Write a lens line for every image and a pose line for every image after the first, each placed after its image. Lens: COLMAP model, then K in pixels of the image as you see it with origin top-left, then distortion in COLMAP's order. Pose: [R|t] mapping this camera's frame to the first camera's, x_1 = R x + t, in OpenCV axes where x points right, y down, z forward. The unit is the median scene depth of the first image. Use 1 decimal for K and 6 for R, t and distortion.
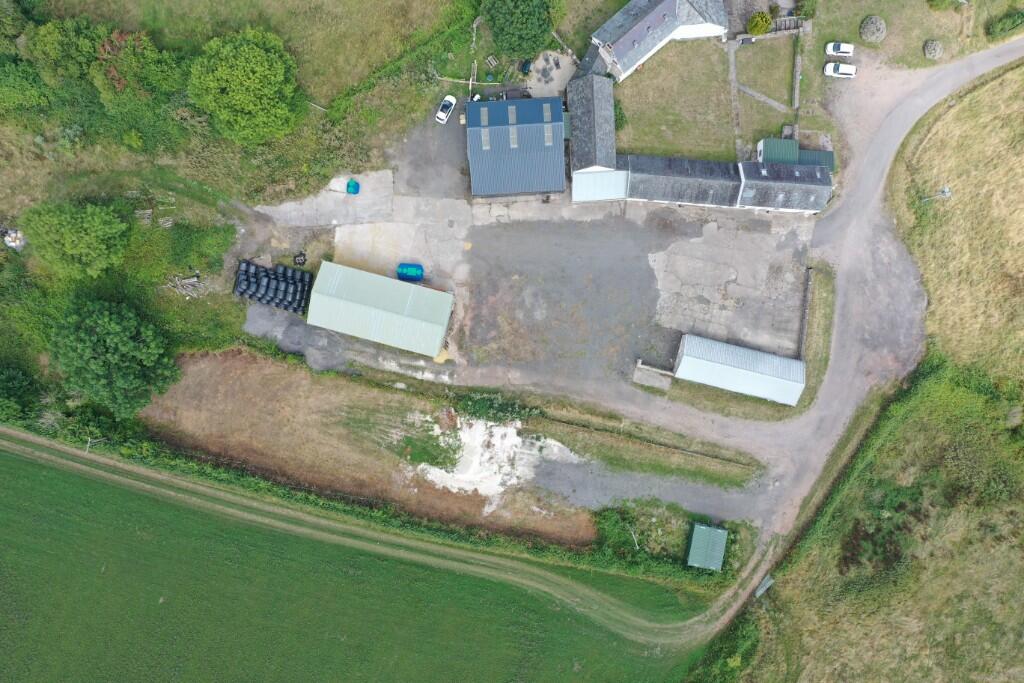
lens RADIAL K [[818.6, 0, 512.0], [0, 818.6, 341.5], [0, 0, 1]] dist [0.015081, 0.002324]
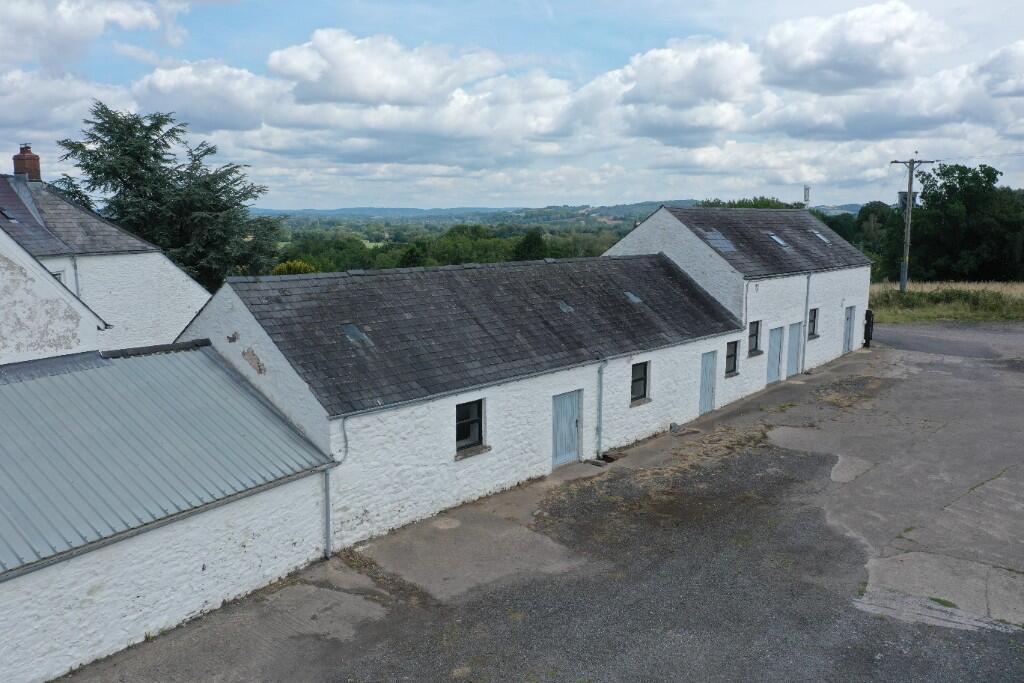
lens RADIAL K [[822.8, 0, 507.7], [0, 822.8, 339.9], [0, 0, 1]] dist [0.011298, 0.009393]
pose [[0.594129, -0.115270, 0.796068, 0.061097], [0.804002, 0.055175, -0.592061, -0.083689], [0.024324, 0.991801, 0.125459, 0.955310]]
